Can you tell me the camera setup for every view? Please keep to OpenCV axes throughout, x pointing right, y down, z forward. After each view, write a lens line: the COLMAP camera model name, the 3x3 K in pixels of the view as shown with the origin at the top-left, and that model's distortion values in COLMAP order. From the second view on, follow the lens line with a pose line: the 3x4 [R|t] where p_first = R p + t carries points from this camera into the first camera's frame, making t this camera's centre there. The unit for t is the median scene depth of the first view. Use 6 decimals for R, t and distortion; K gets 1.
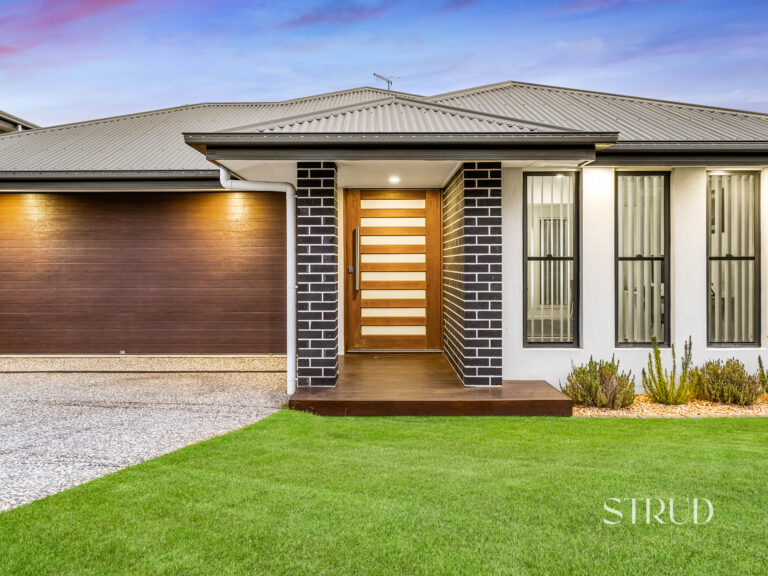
lens RADIAL K [[538.0, 0, 371.7], [0, 538.0, 300.0], [0, 0, 1]] dist [-0.000651, 0.000535]
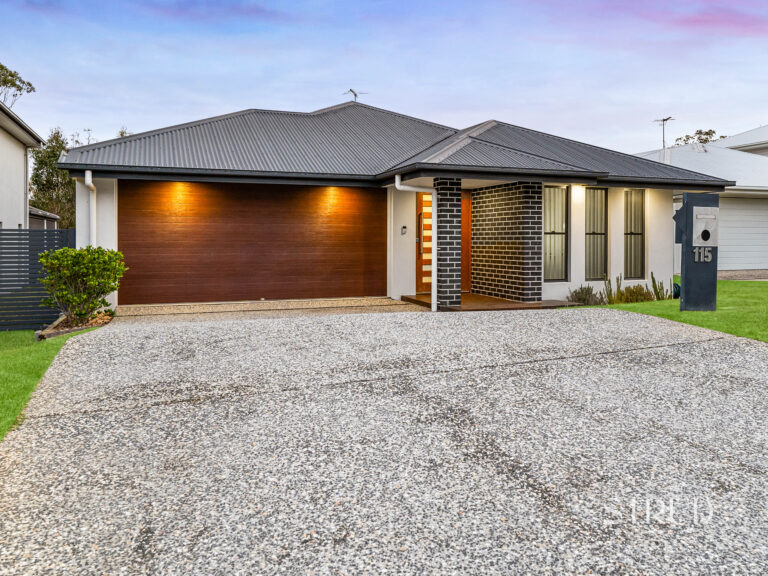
lens RADIAL K [[511.3, 0, 384.4], [0, 511.3, 284.3], [0, 0, 1]] dist [0.000831, -0.000998]
pose [[0.949195, -0.024055, 0.313767, -0.769795], [0.018039, 0.999594, 0.022064, 0.047154], [-0.314170, -0.015283, 0.949244, -0.471580]]
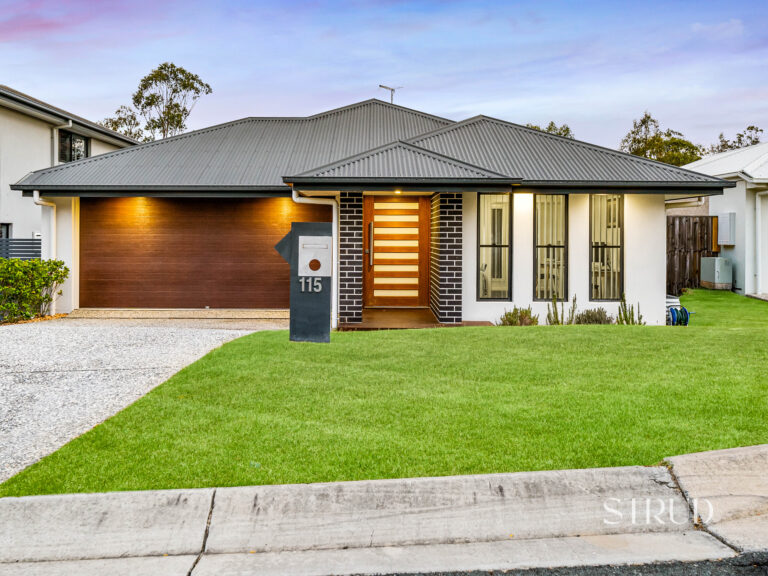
lens RADIAL K [[576.6, 0, 381.4], [0, 576.6, 293.2], [0, 0, 1]] dist [-0.020779, 0.001210]
pose [[0.999715, 0.006450, 0.022976, -0.045290], [-0.007077, 0.999602, 0.027300, 0.018996], [-0.022791, -0.027455, 0.999363, -0.725922]]
